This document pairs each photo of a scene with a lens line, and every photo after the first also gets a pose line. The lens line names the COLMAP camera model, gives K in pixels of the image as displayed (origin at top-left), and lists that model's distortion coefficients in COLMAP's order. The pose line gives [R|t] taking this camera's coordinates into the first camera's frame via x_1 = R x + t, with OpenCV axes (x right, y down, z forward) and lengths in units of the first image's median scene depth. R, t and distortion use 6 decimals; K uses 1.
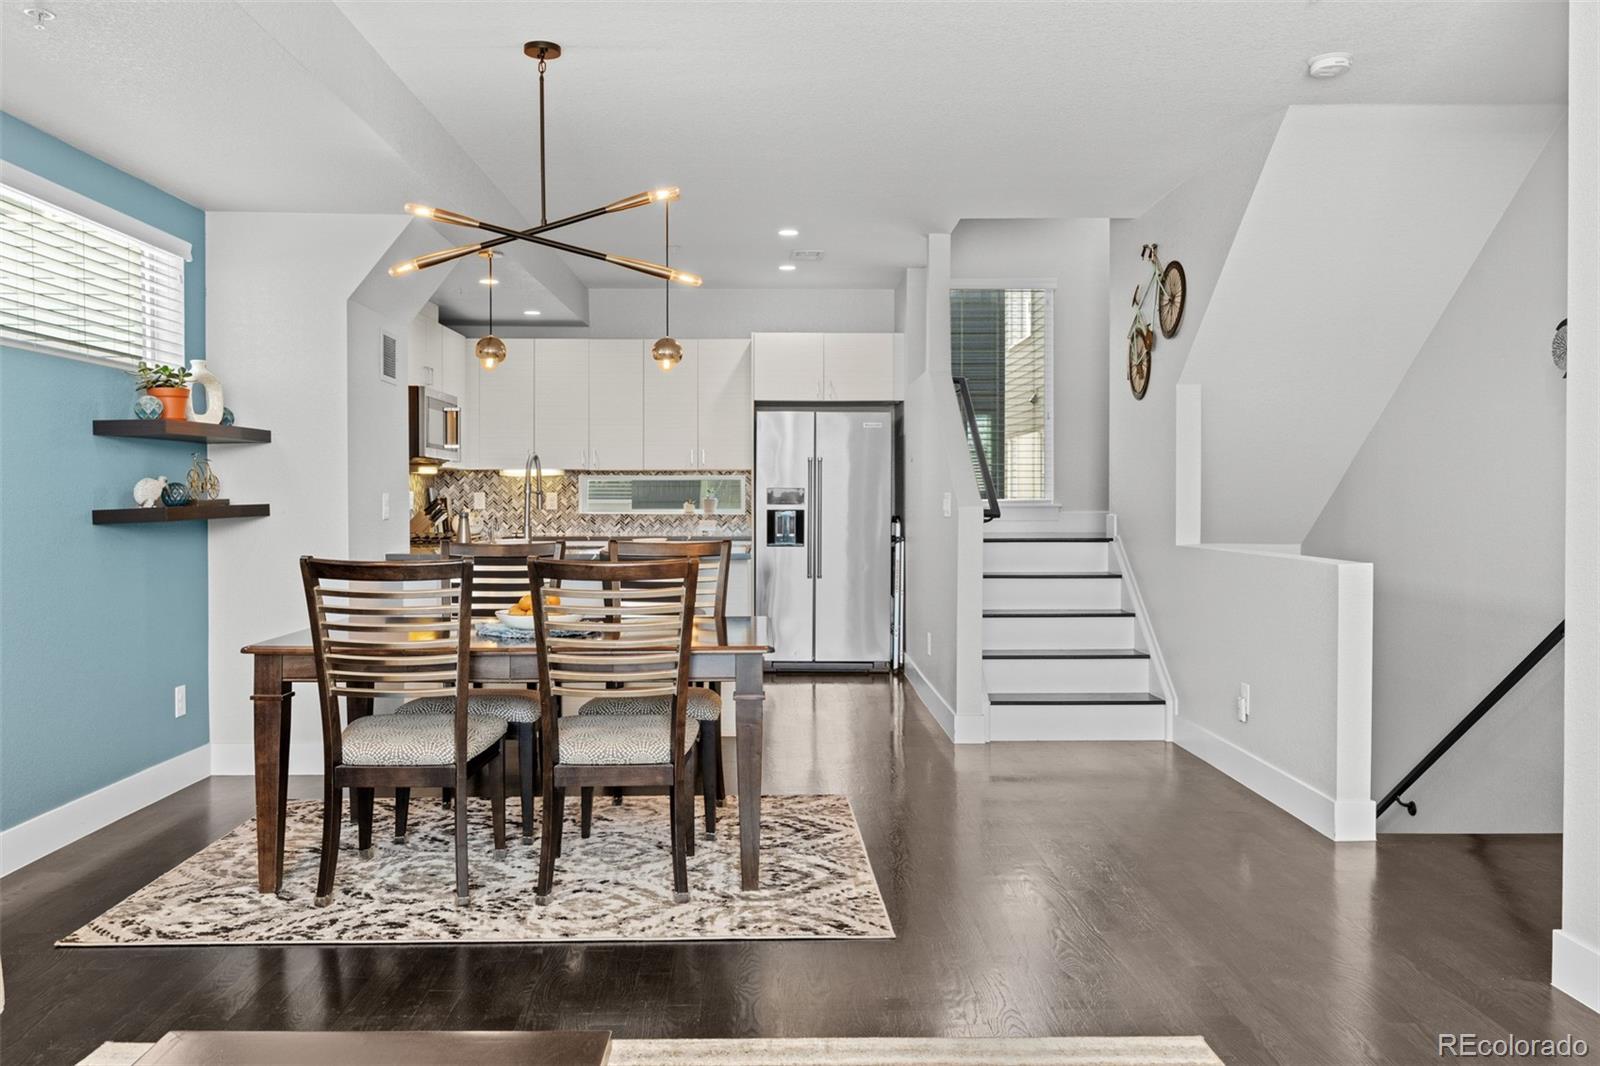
lens RADIAL K [[1223.3, 0, 798.7], [0, 1223.3, 513.4], [0, 0, 1]] dist [-0.008077, -0.006523]
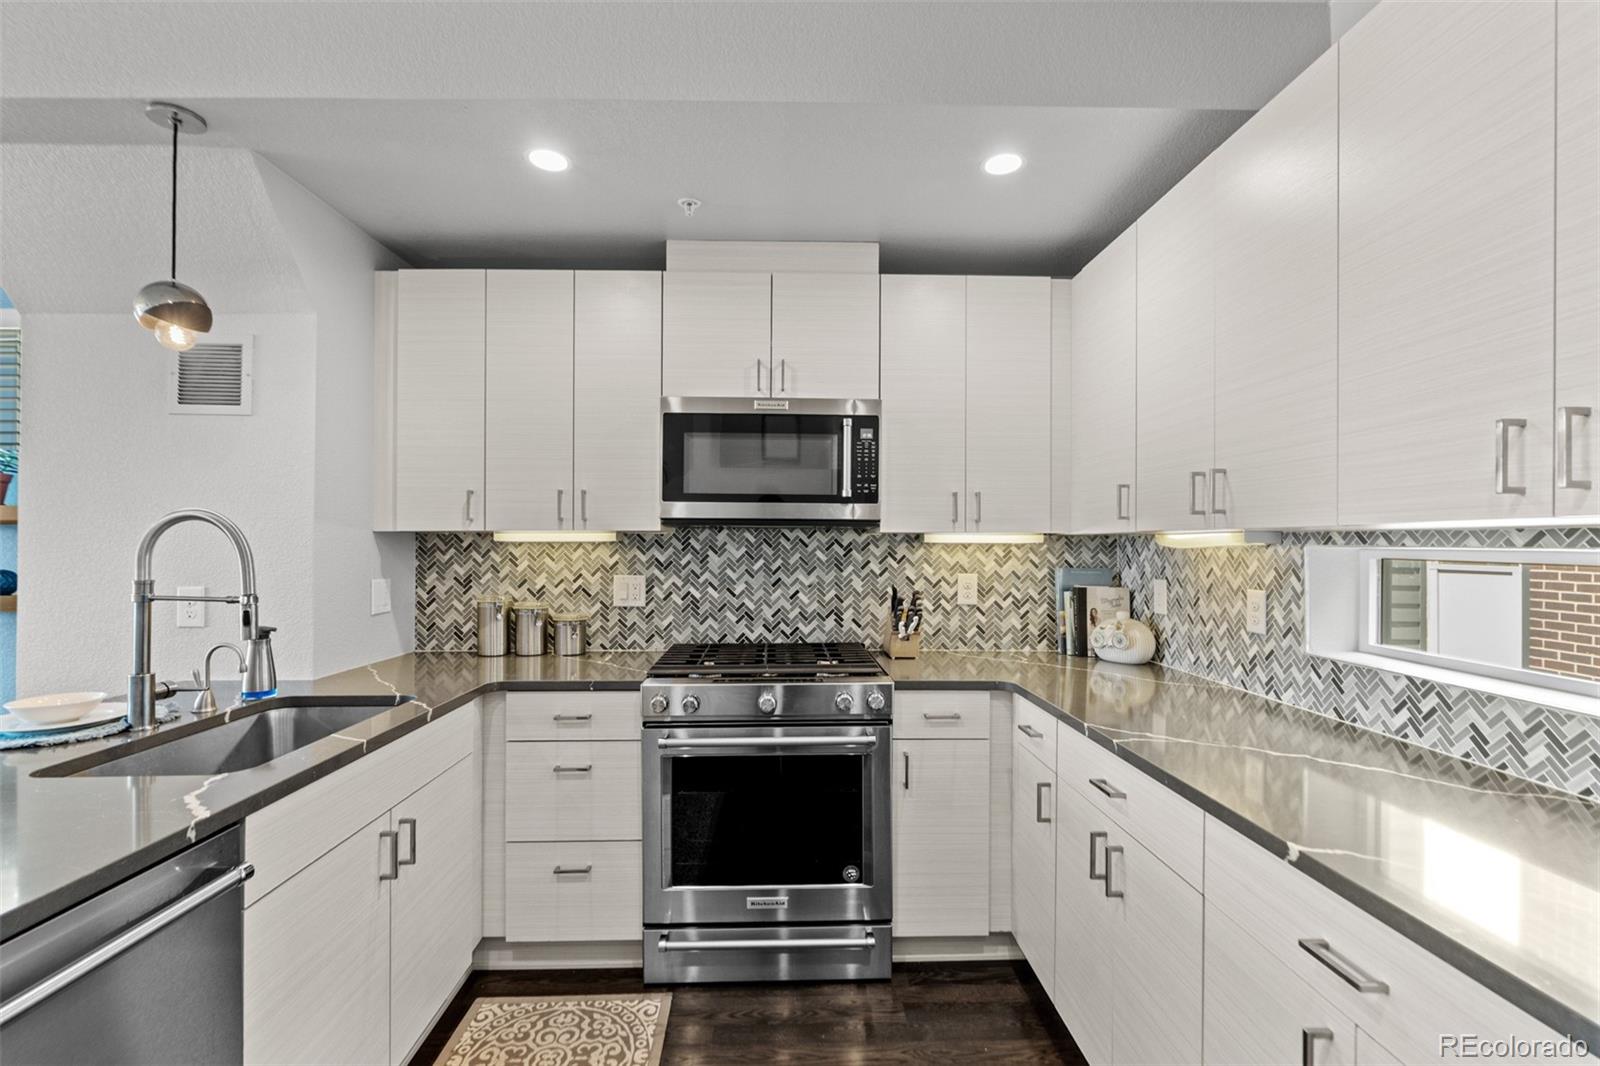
lens RADIAL K [[727.7, 0, 803.2], [0, 727.7, 539.2], [0, 0, 1]] dist [-0.001513, 0.000344]
pose [[0.001585, -0.004908, -0.999987, 0.043204], [-0.019375, 0.999800, -0.004938, -0.039851], [0.999811, 0.019382, 0.001490, 1.168426]]
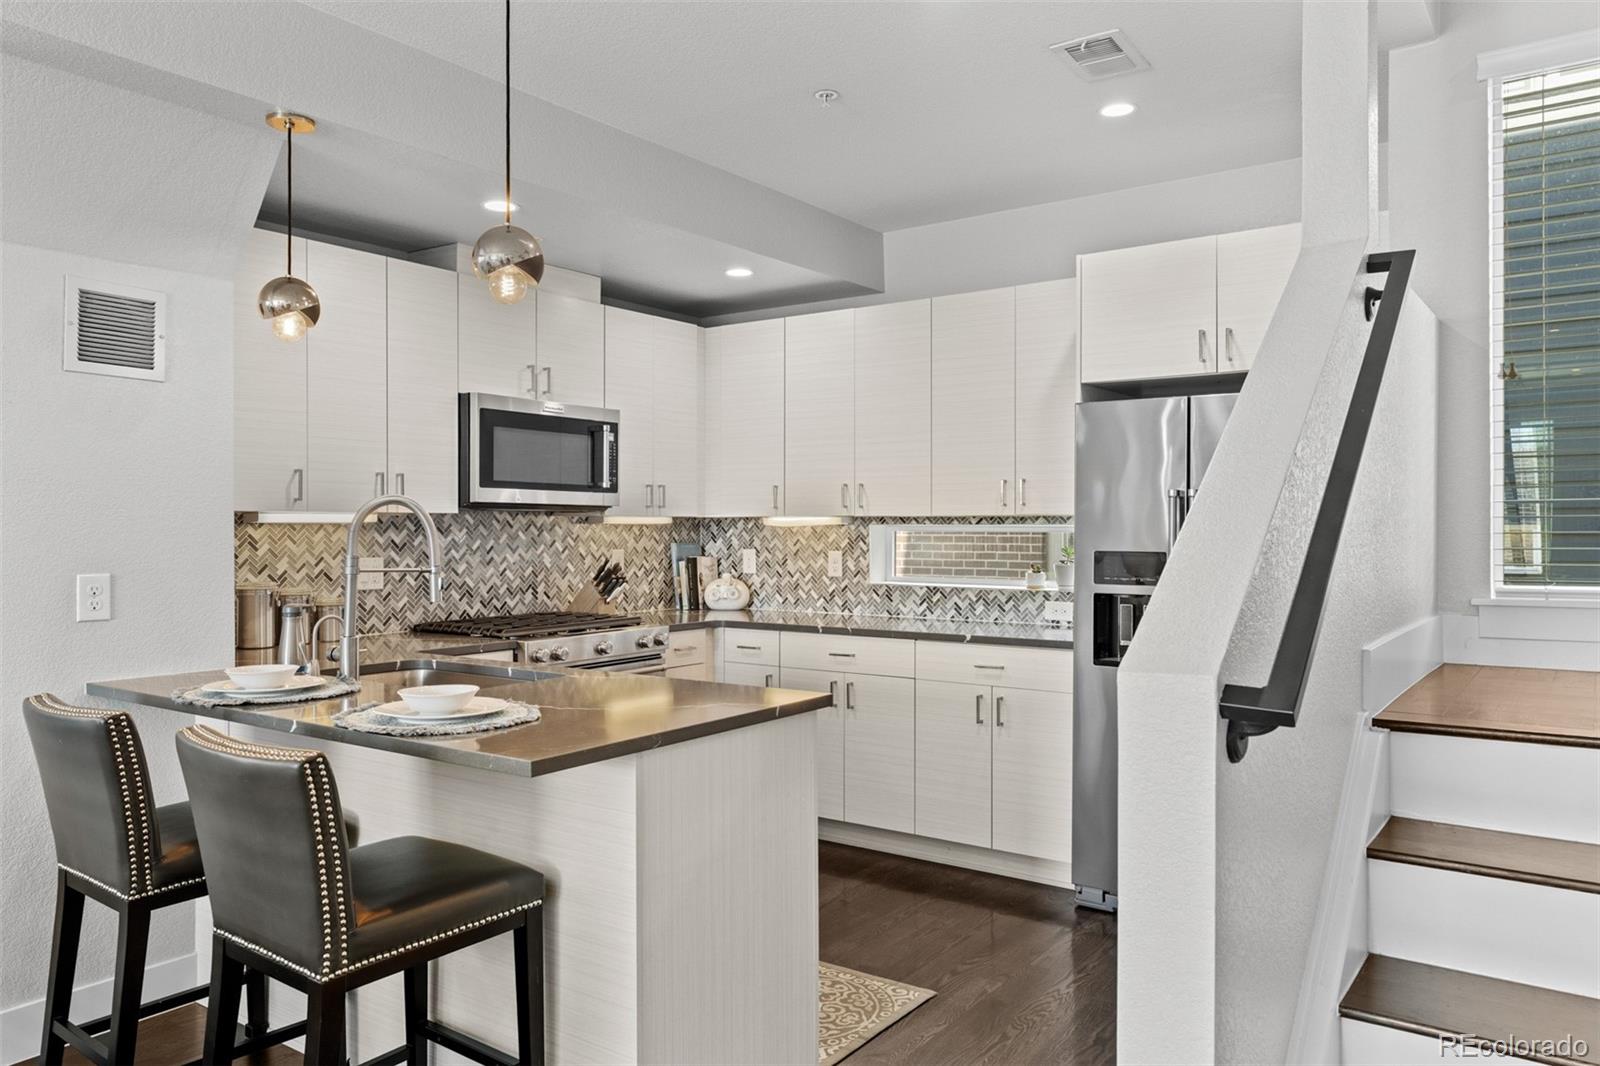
lens RADIAL K [[1106.3, 0, 800.0], [0, 1106.3, 533.0], [0, 0, 1]] dist [-0.002591, -0.000369]
pose [[0.797409, 0.001697, -0.603437, 0.197013], [-0.008535, 0.999928, -0.008467, -0.029284], [0.603379, 0.011902, 0.797366, 0.699799]]
